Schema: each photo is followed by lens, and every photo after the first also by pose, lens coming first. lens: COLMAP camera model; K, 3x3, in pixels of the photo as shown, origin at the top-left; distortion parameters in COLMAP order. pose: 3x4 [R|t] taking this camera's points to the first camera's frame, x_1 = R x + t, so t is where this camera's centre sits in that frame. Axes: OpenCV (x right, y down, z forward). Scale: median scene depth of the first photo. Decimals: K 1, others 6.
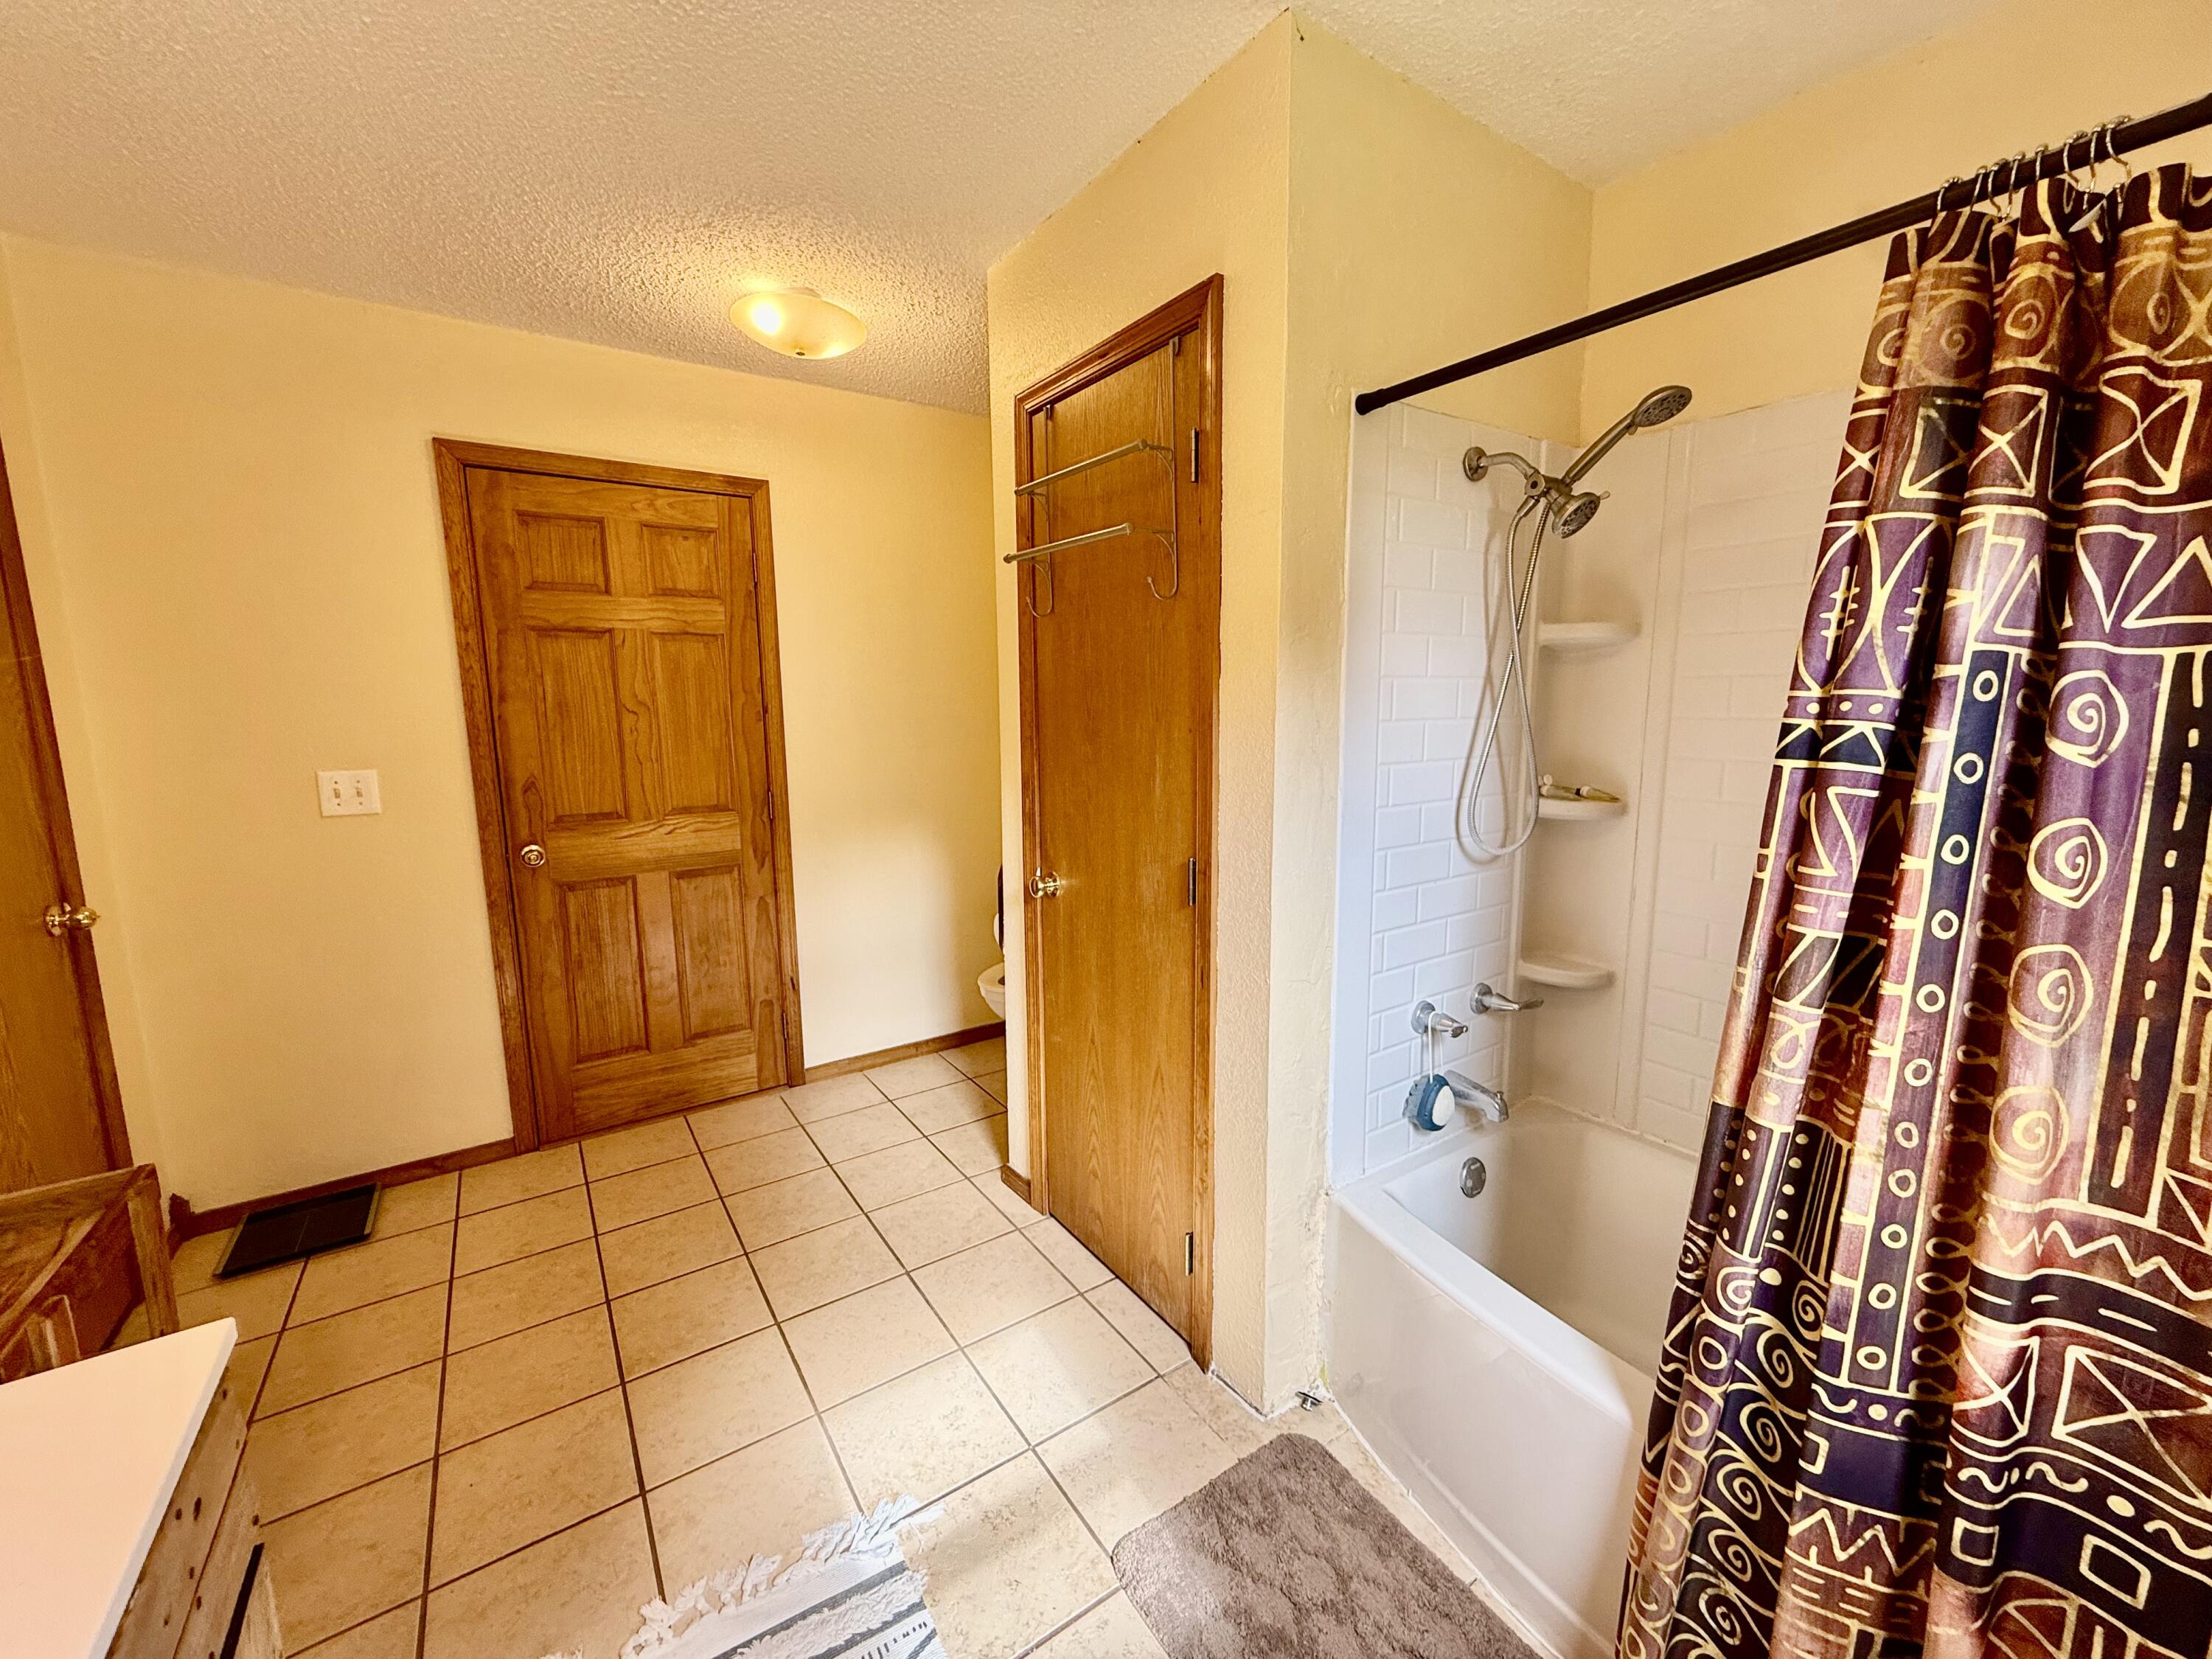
lens RADIAL K [[880.0, 0, 1096.4], [0, 880.0, 833.1], [0, 0, 1]] dist [-0.001561, 0.000478]
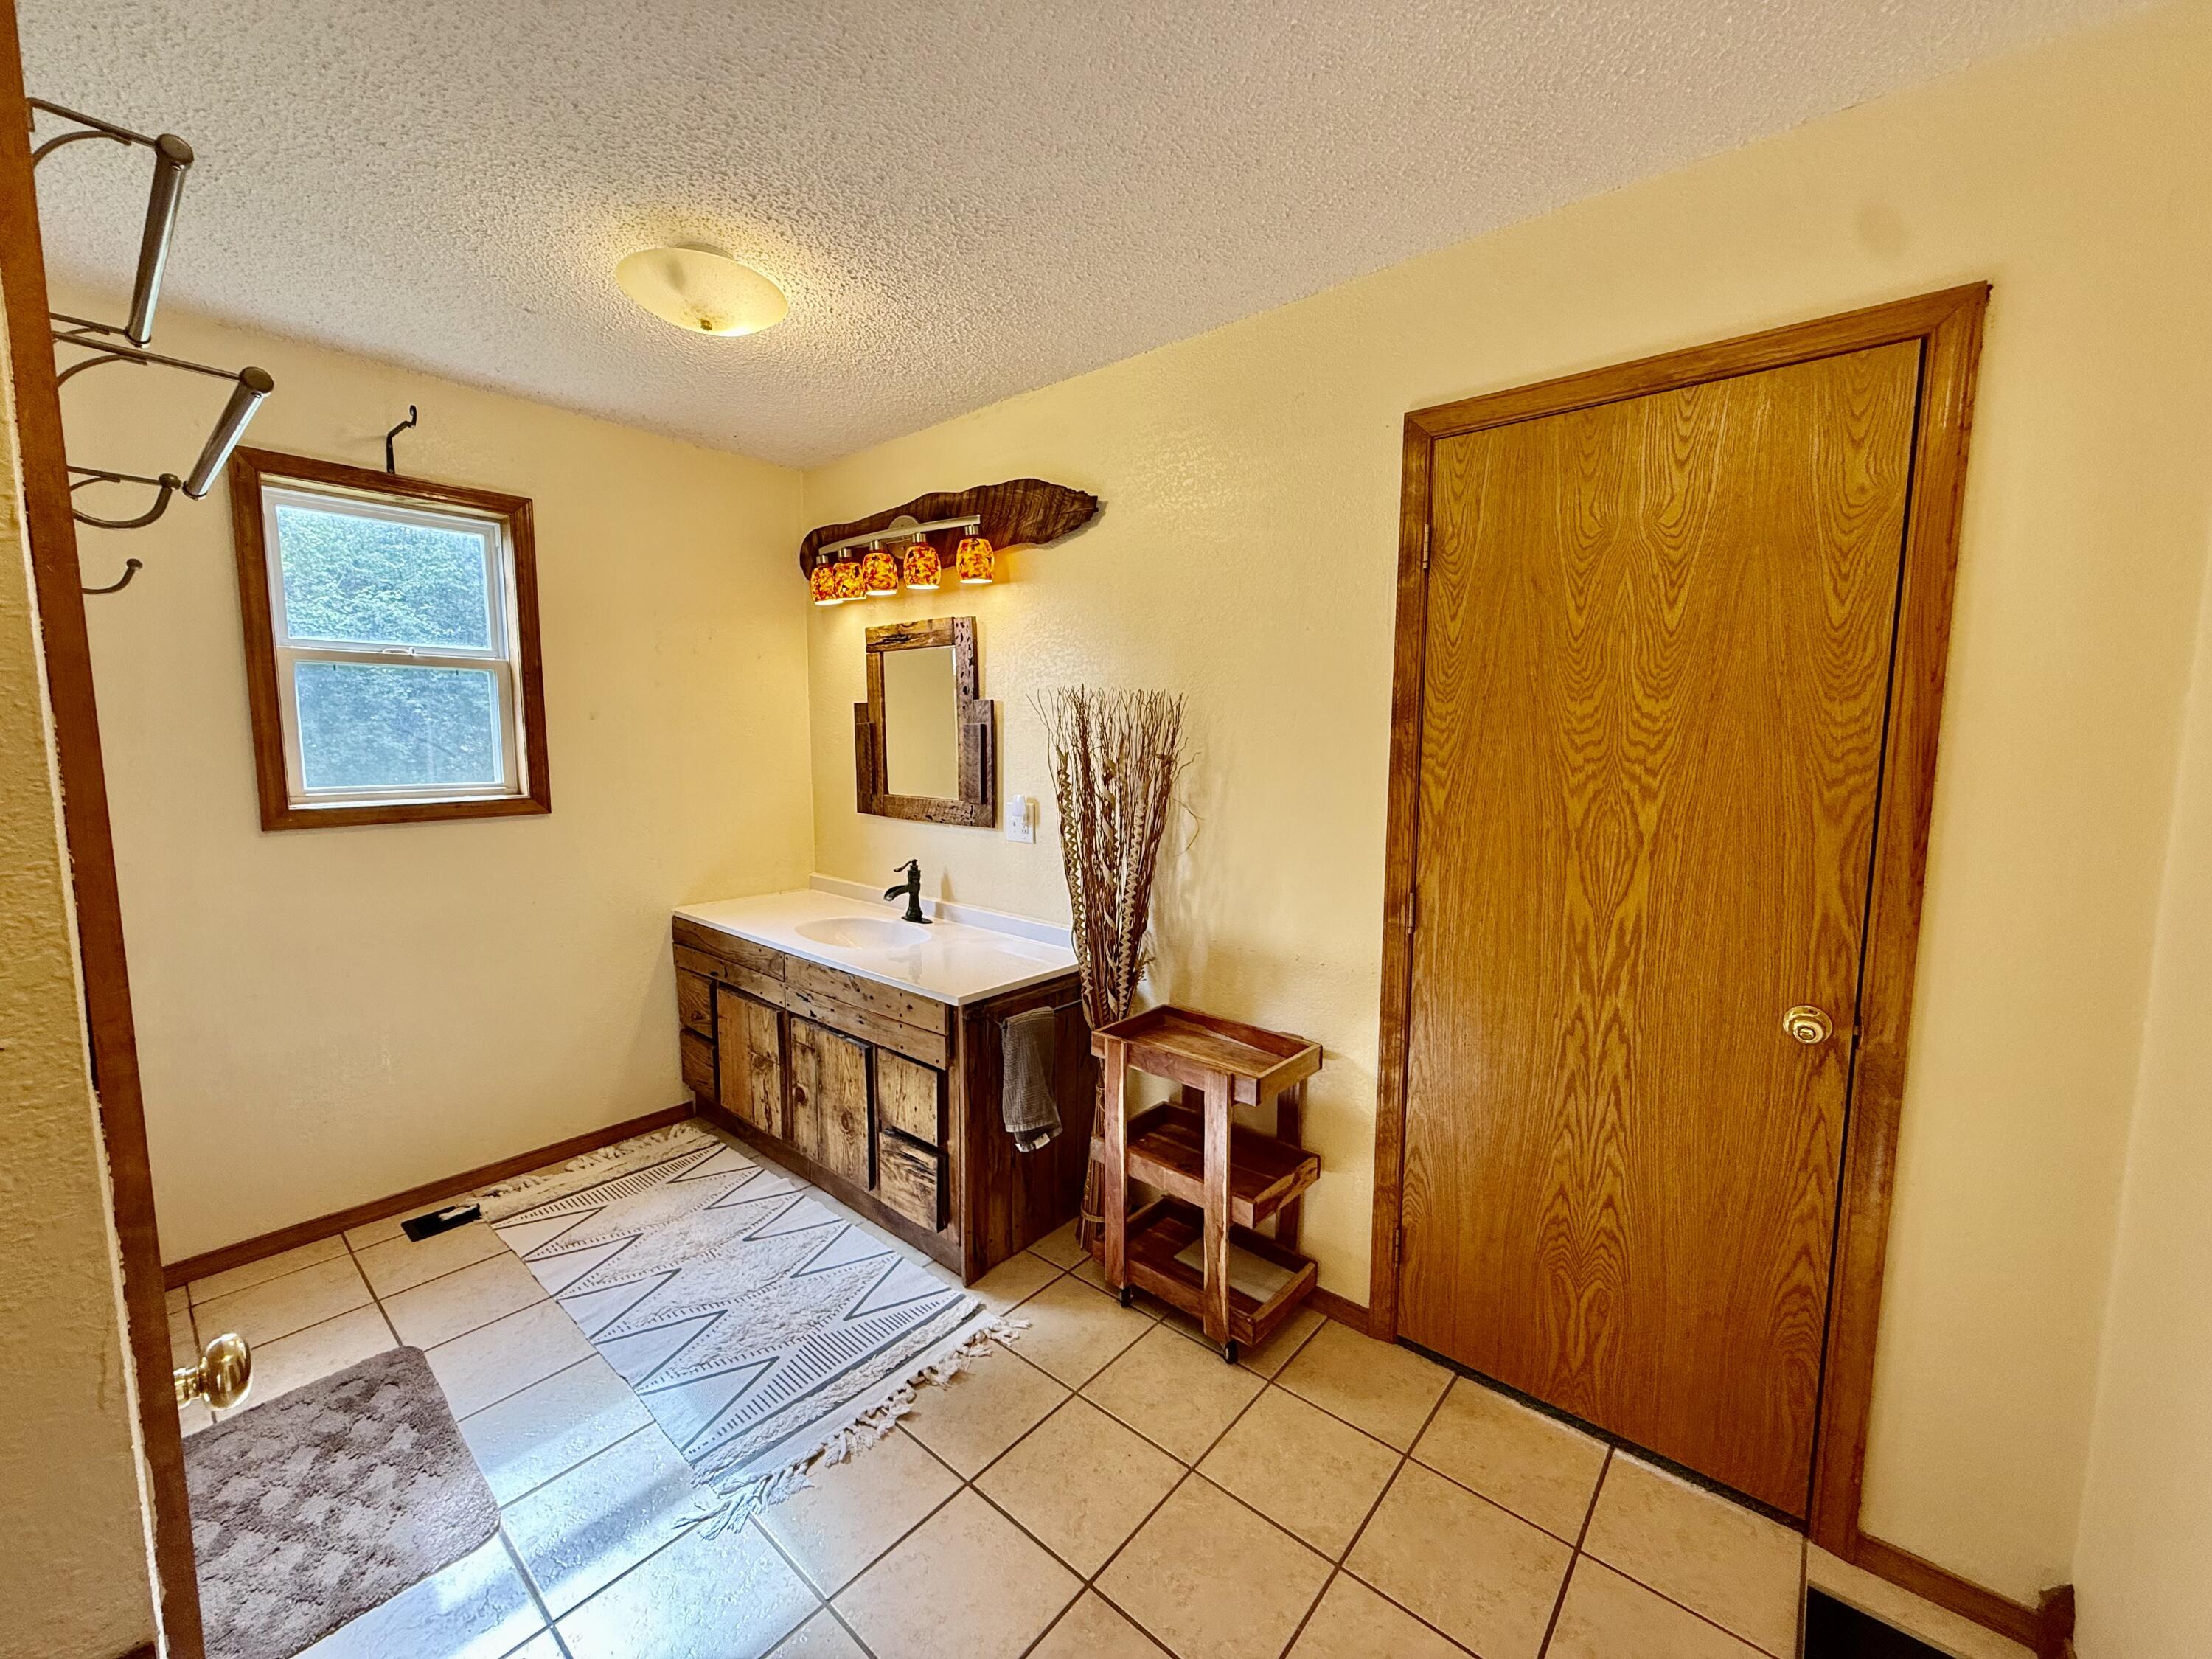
lens RADIAL K [[880.0, 0, 1108.2], [0, 880.0, 827.3], [0, 0, 1]] dist [-0.001561, 0.000478]
pose [[-0.962499, 0.031228, -0.269483, -0.395500], [-0.040348, 0.965826, 0.256031, -0.303248], [0.268270, 0.257302, -0.928346, 1.803303]]
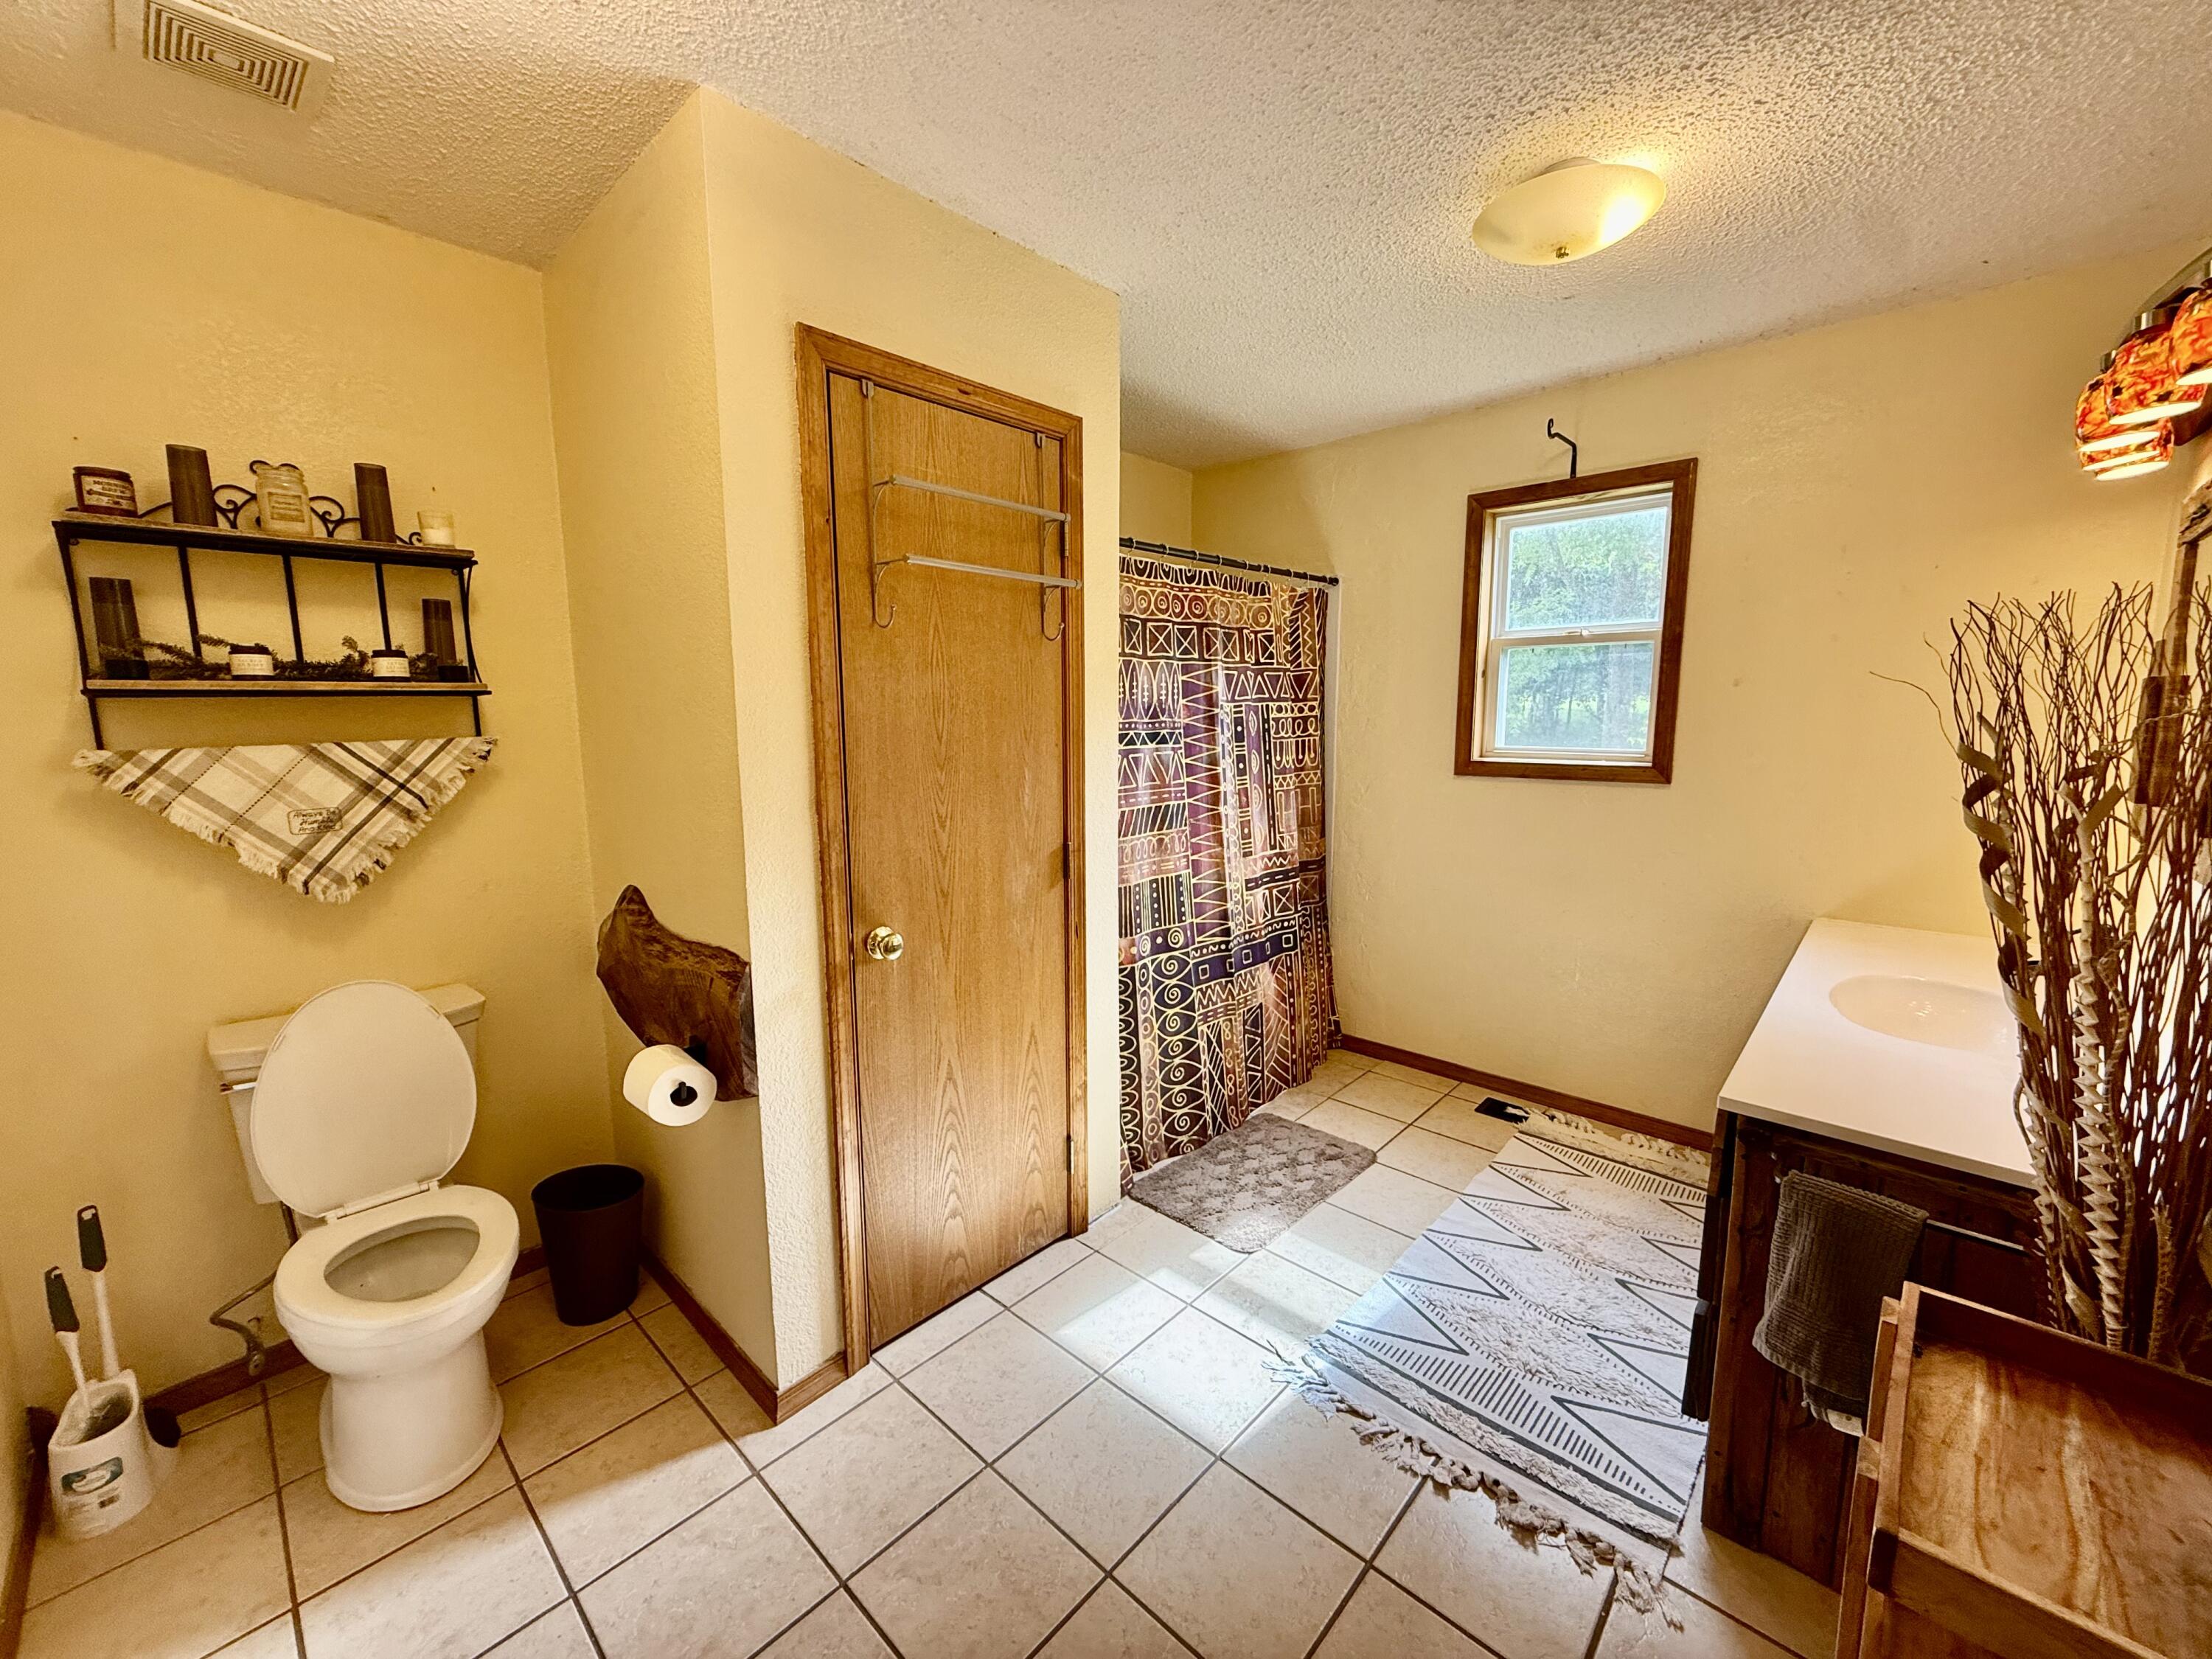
lens RADIAL K [[880.0, 0, 1101.5], [0, 880.0, 830.7], [0, 0, 1]] dist [-0.001561, 0.000478]
pose [[-0.214812, -0.126680, 0.968405, -1.231123], [0.159375, 0.973714, 0.162727, -0.203768], [-0.963564, 0.189295, -0.188976, 1.274865]]
